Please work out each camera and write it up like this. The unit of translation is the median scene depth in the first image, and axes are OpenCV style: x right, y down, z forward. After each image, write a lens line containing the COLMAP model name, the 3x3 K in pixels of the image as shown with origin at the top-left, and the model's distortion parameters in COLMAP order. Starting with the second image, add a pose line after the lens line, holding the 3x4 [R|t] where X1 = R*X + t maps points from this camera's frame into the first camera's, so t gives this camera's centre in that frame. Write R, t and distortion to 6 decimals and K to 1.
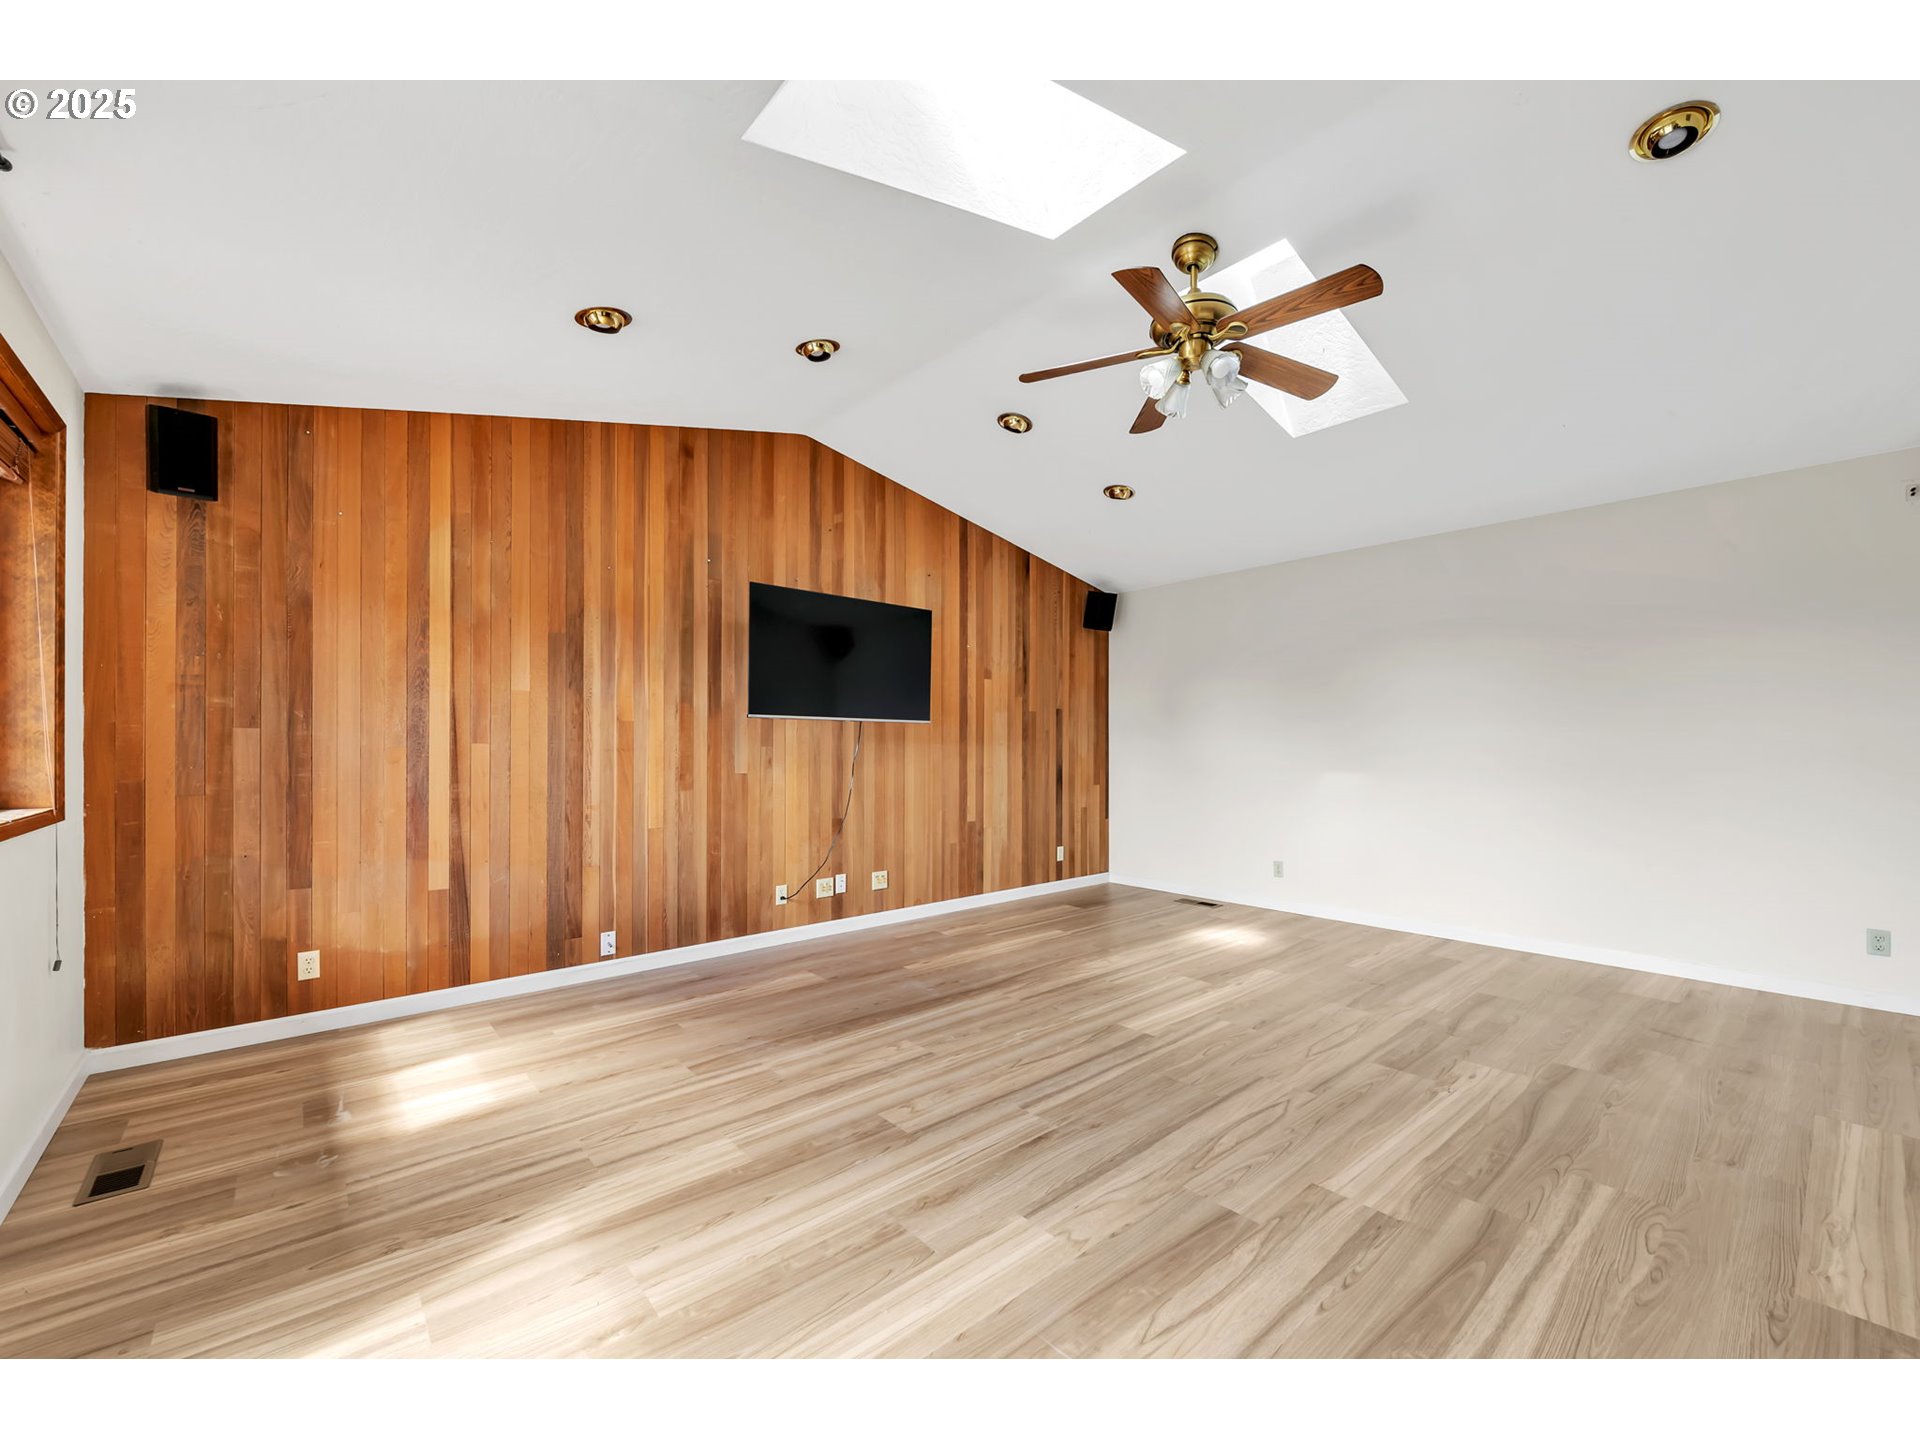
lens RADIAL K [[776.8, 0, 944.5], [0, 776.8, 737.2], [0, 0, 1]] dist [-0.000033, -0.002439]
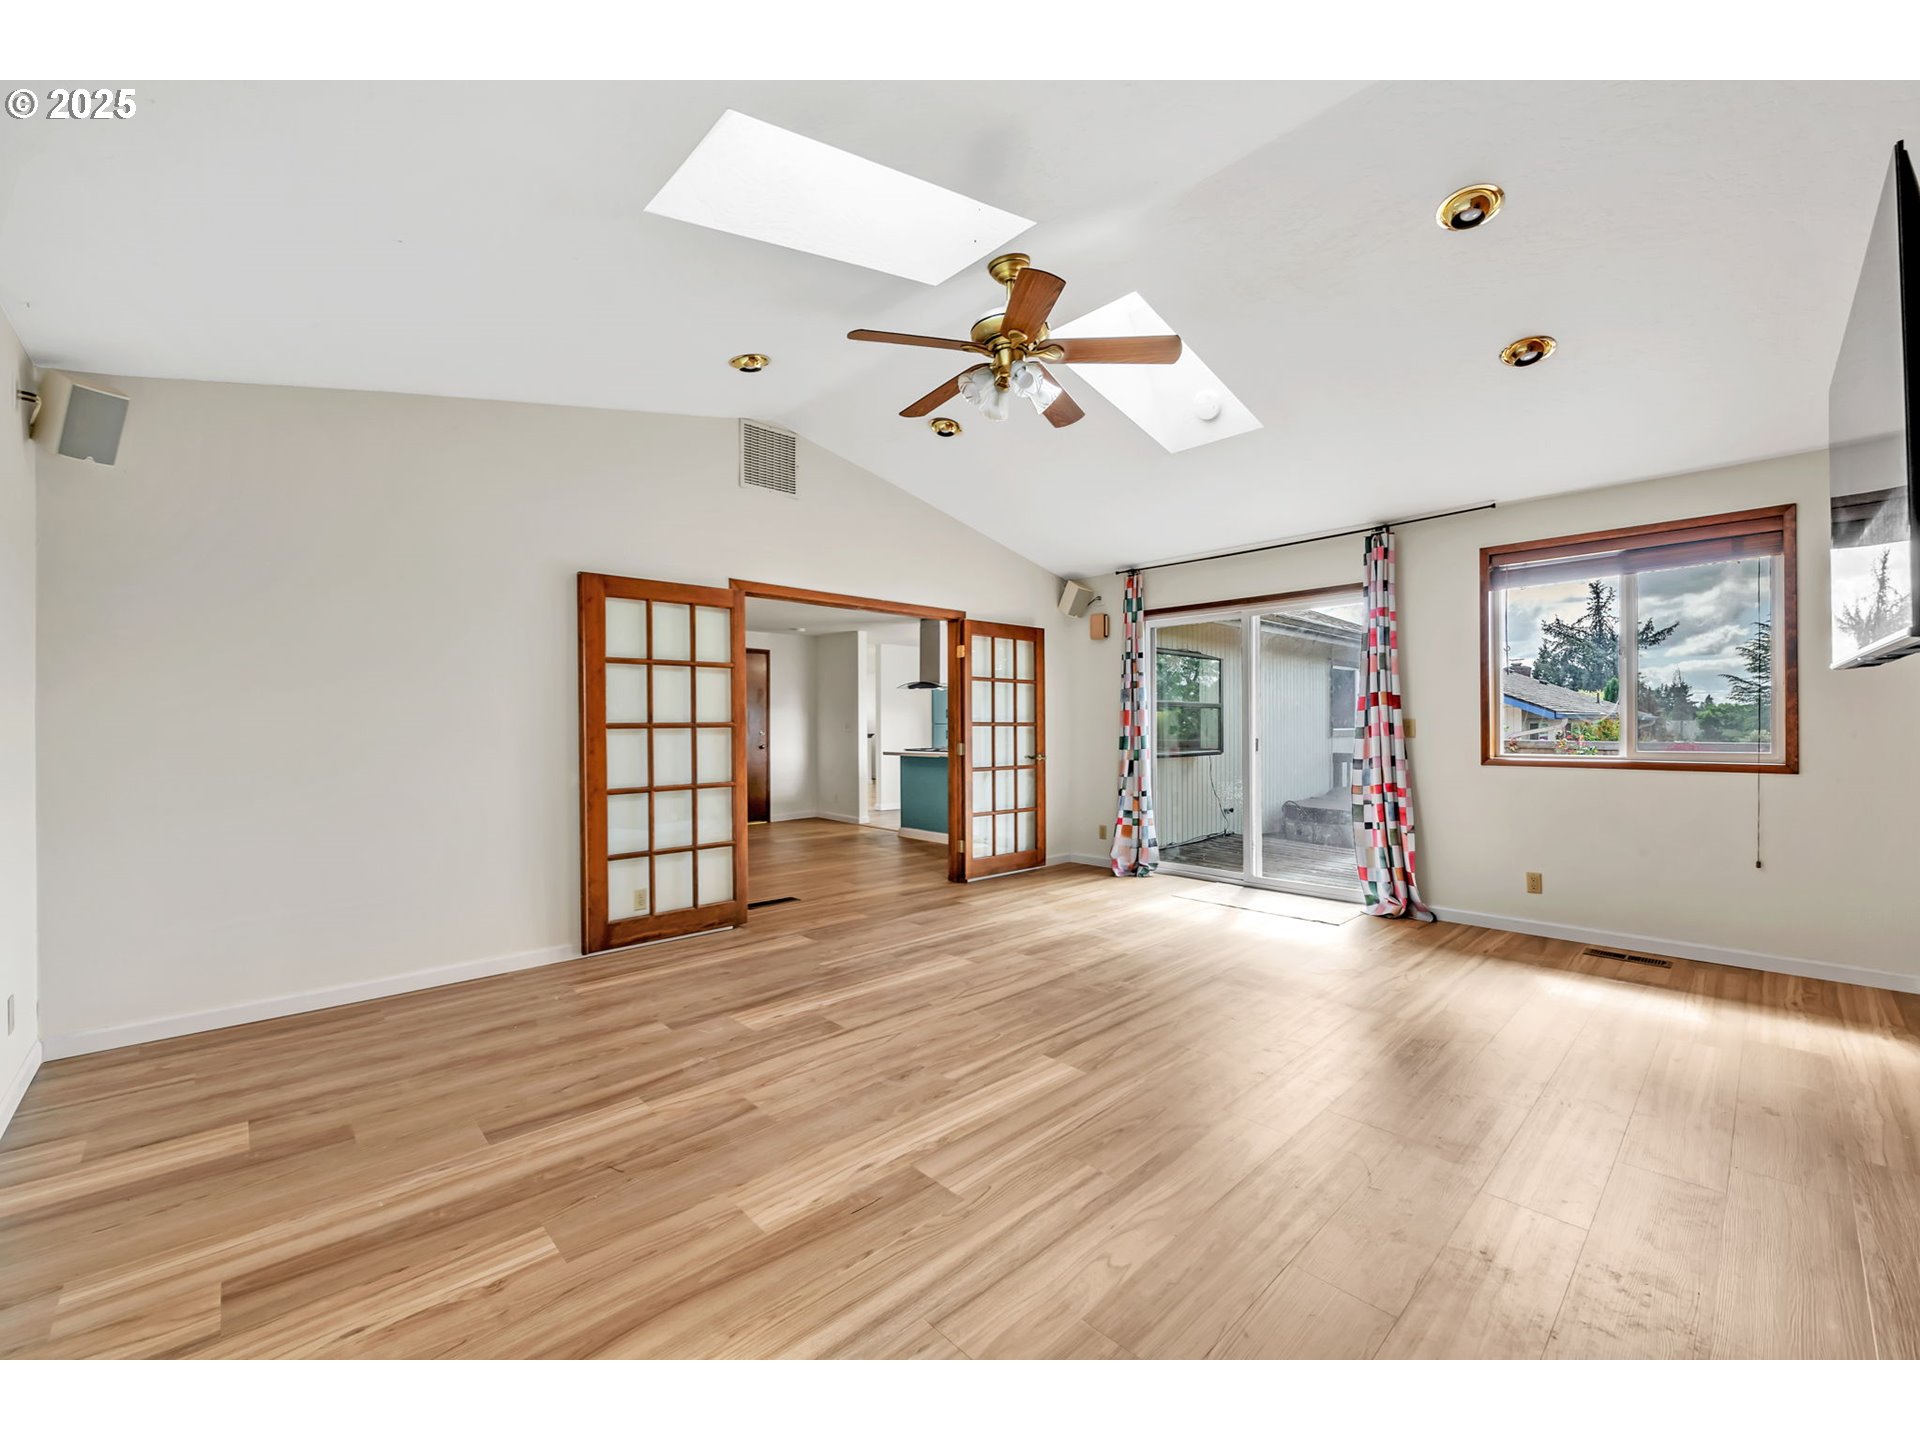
lens RADIAL K [[776.8, 0, 955.7], [0, 776.8, 723.0], [0, 0, 1]] dist [-0.000033, -0.002439]
pose [[-0.997916, 0.004674, -0.064364, 0.473061], [0.005475, 0.999910, -0.012273, 0.019647], [0.064300, -0.012600, -0.997851, 2.094878]]
